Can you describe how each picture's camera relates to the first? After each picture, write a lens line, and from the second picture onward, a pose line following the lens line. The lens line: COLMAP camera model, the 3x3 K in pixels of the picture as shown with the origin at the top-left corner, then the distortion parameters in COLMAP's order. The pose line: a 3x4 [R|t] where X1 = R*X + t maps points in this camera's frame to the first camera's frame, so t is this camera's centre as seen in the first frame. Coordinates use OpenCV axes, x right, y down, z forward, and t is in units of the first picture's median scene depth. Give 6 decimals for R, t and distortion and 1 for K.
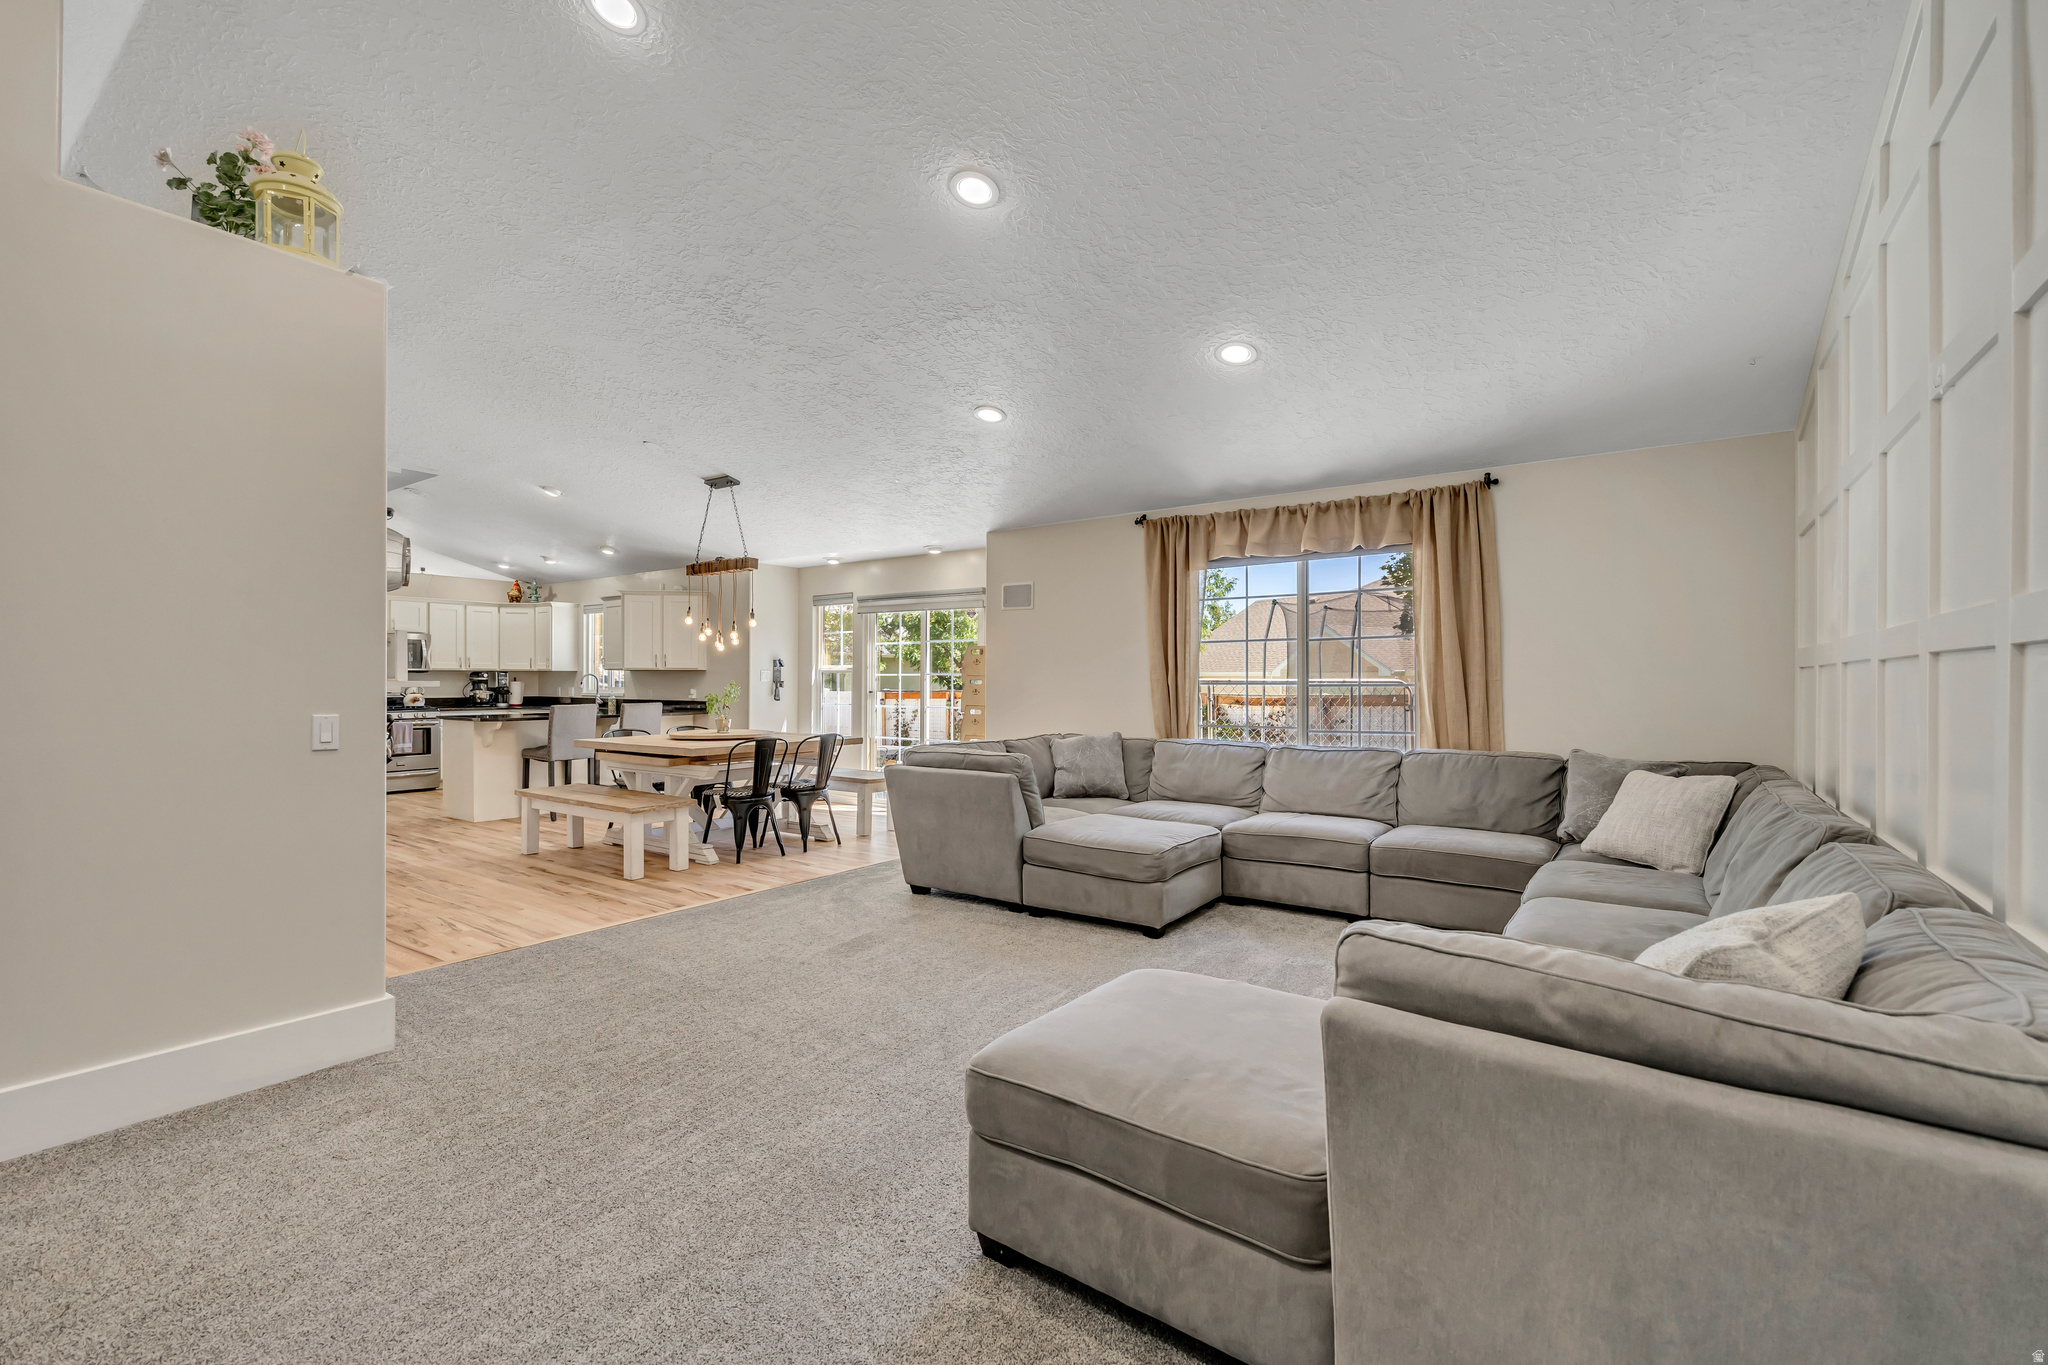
lens RADIAL K [[887.8, 0, 1027.7], [0, 887.8, 689.5], [0, 0, 1]] dist [0.000350, 0.001190]
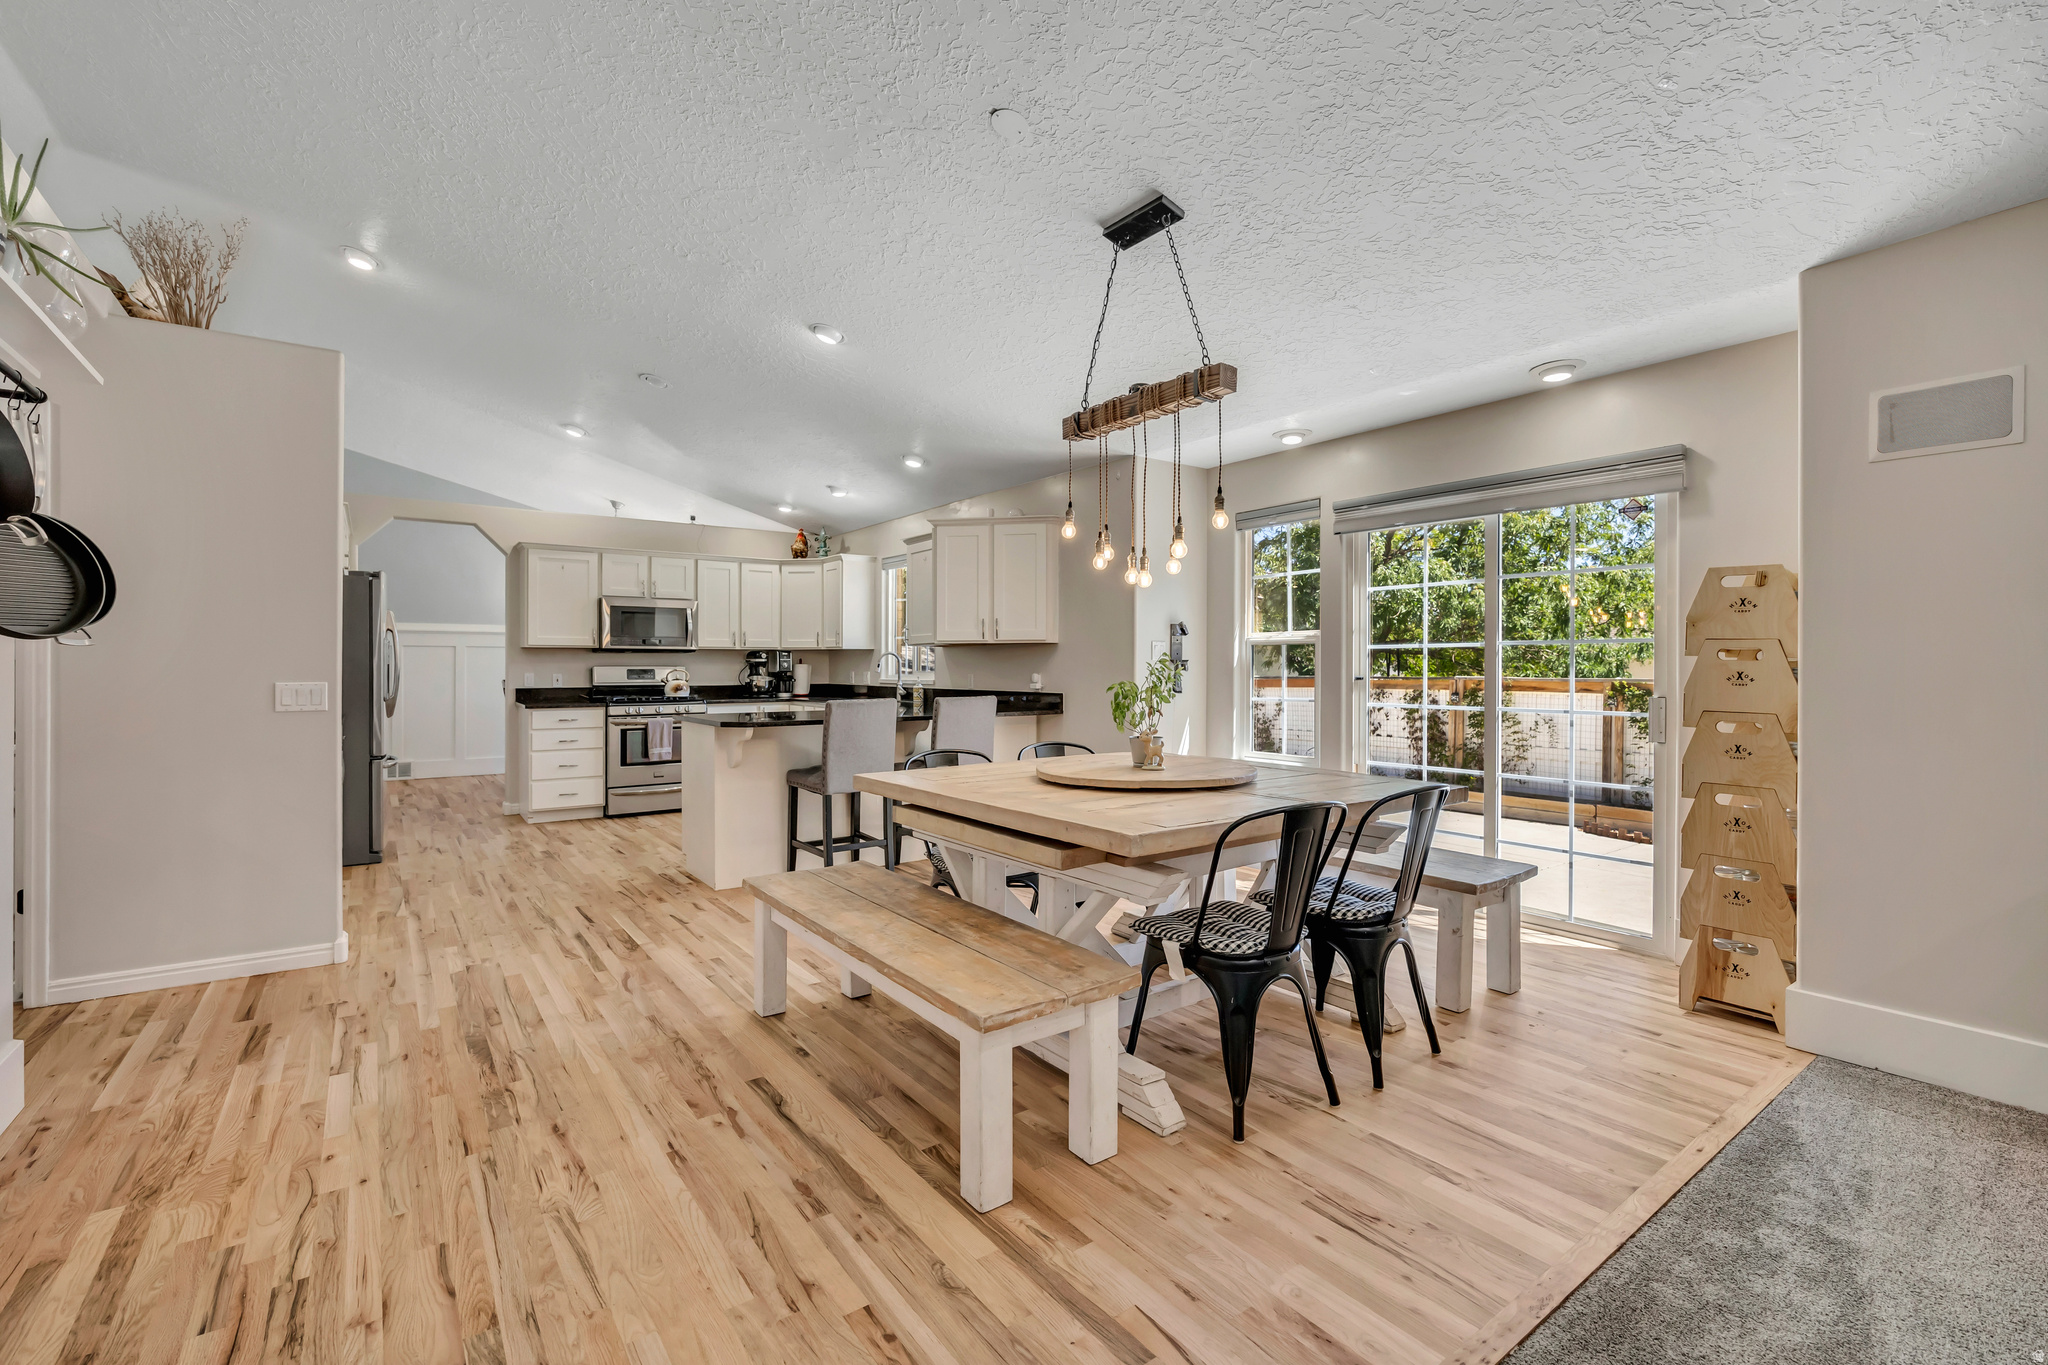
lens RADIAL K [[887.8, 0, 1023.0], [0, 887.8, 675.7], [0, 0, 1]] dist [0.000350, 0.001190]
pose [[0.951052, 0.000286, -0.309032, -0.196171], [-0.000348, 1.000000, -0.000148, 0.001084], [0.309032, 0.000248, 0.951052, 0.407888]]
